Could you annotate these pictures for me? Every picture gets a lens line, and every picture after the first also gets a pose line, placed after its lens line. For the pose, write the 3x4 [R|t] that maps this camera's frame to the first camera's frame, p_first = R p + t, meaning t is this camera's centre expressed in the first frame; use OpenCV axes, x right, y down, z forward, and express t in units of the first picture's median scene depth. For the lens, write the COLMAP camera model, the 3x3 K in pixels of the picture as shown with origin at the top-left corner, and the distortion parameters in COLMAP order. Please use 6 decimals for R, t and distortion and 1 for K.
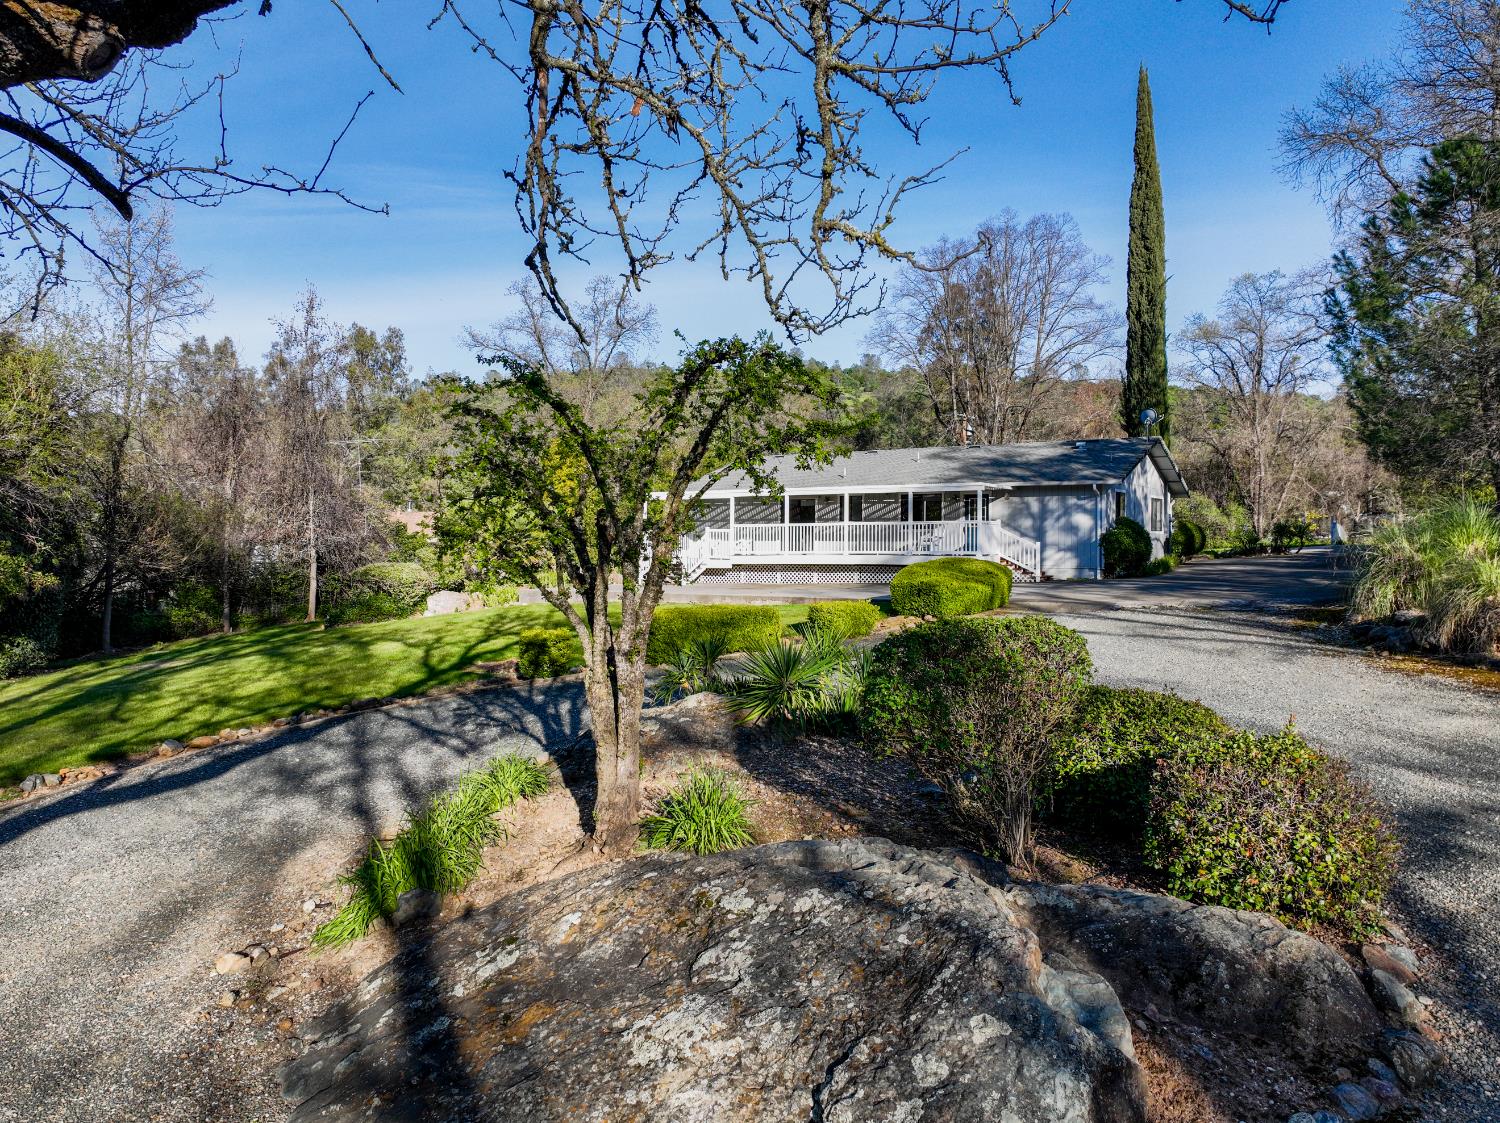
lens RADIAL K [[1060.5, 0, 743.5], [0, 1060.5, 557.5], [0, 0, 1]] dist [-0.003539, 0.022498]
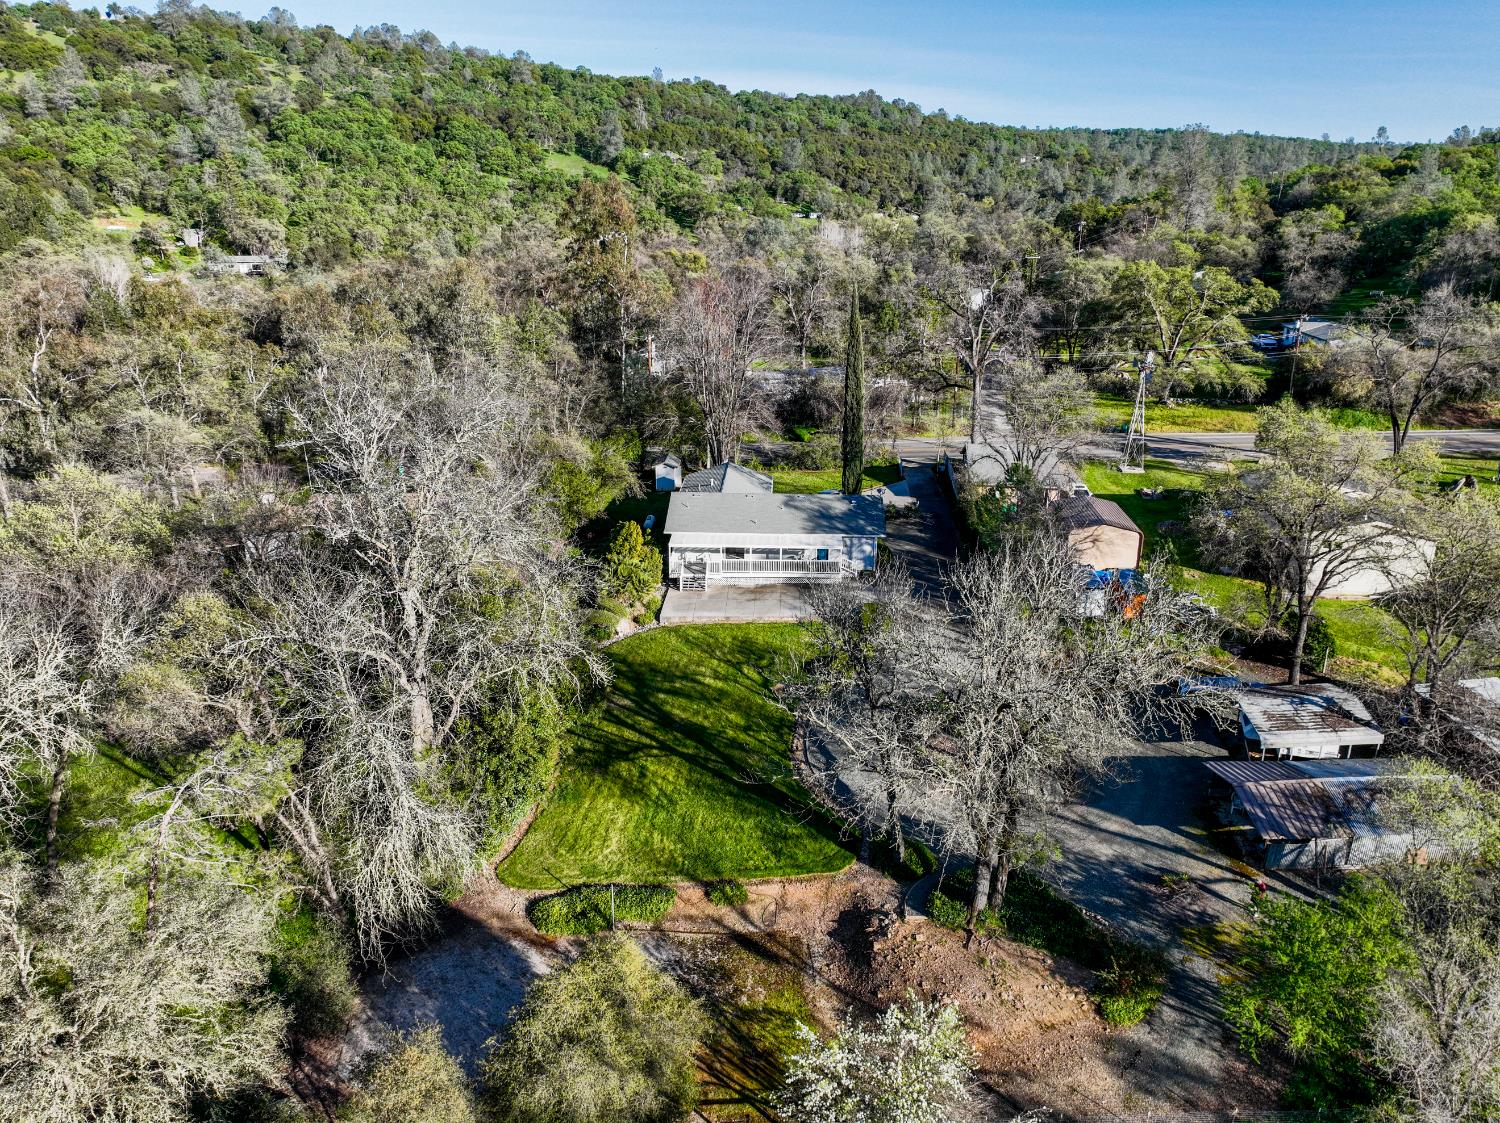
lens RADIAL K [[1060.5, 0, 756.8], [0, 1060.5, 559.7], [0, 0, 1]] dist [-0.003539, 0.022498]
pose [[0.855255, -0.167573, 0.490364, -0.871128], [0.004397, 0.948584, 0.316494, -0.616320], [-0.518188, -0.268527, 0.812019, -0.689171]]
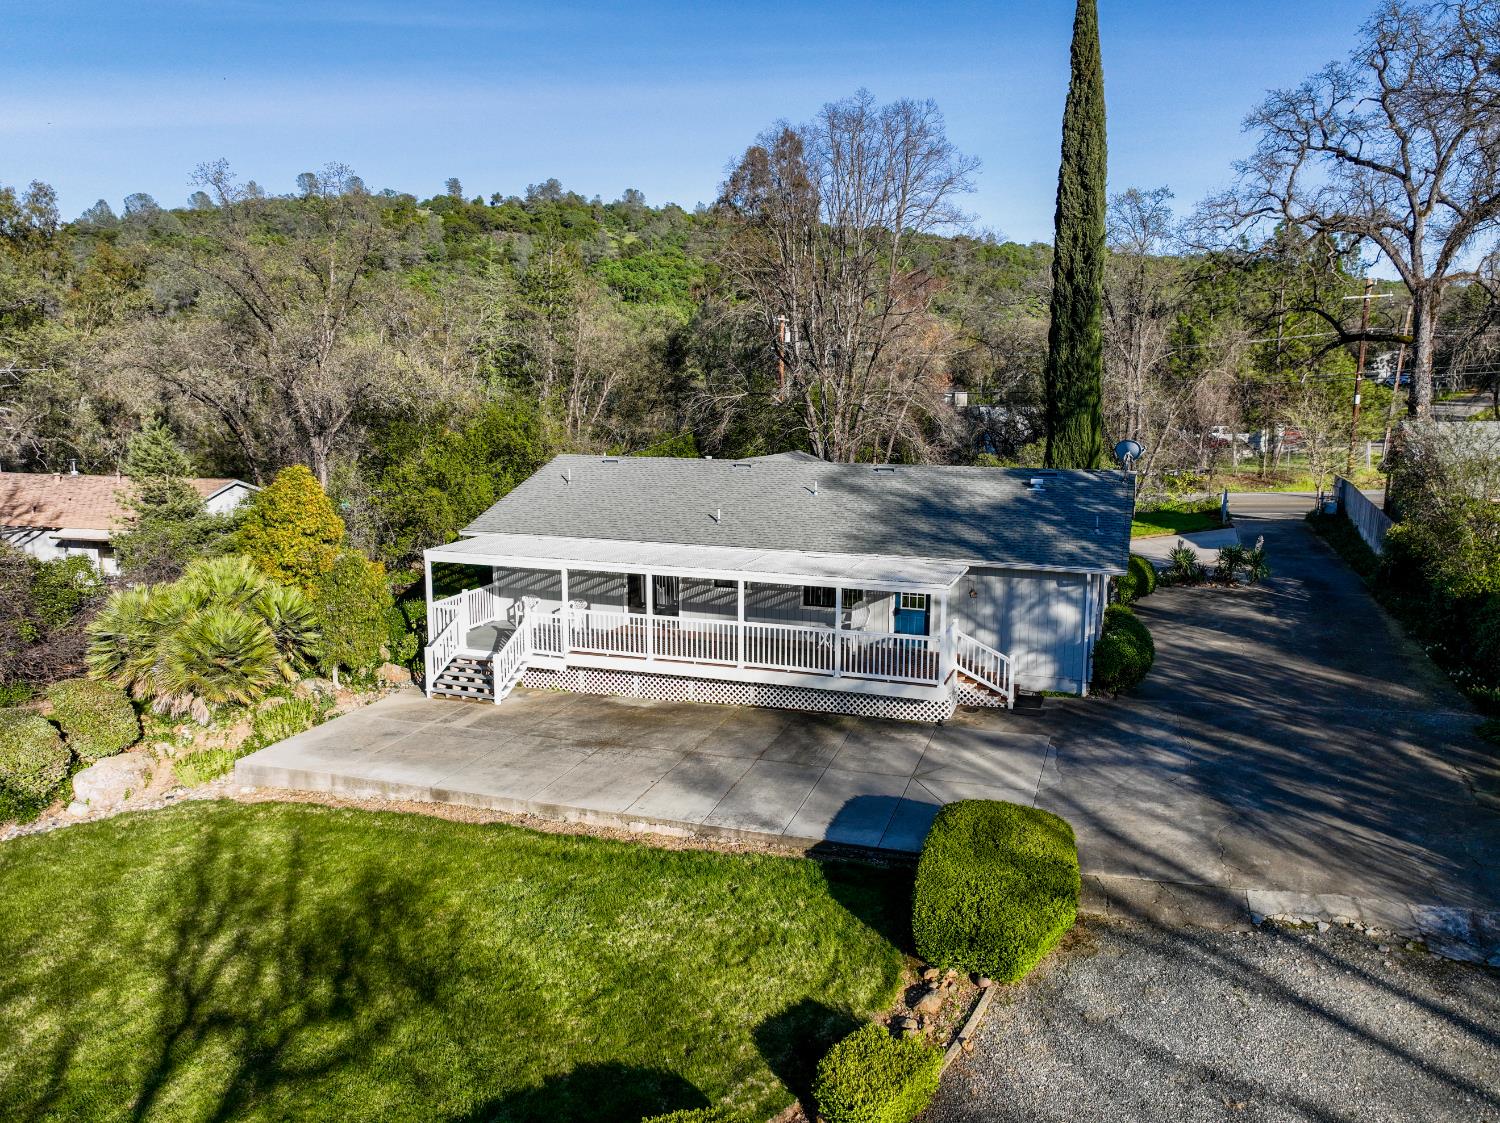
lens RADIAL K [[1060.5, 0, 748.9], [0, 1060.5, 560.1], [0, 0, 1]] dist [-0.003539, 0.022498]
pose [[0.974434, -0.039357, 0.221198, -0.039325], [0.005402, 0.988357, 0.152056, -0.142045], [-0.224607, -0.146974, 0.963302, 0.272439]]
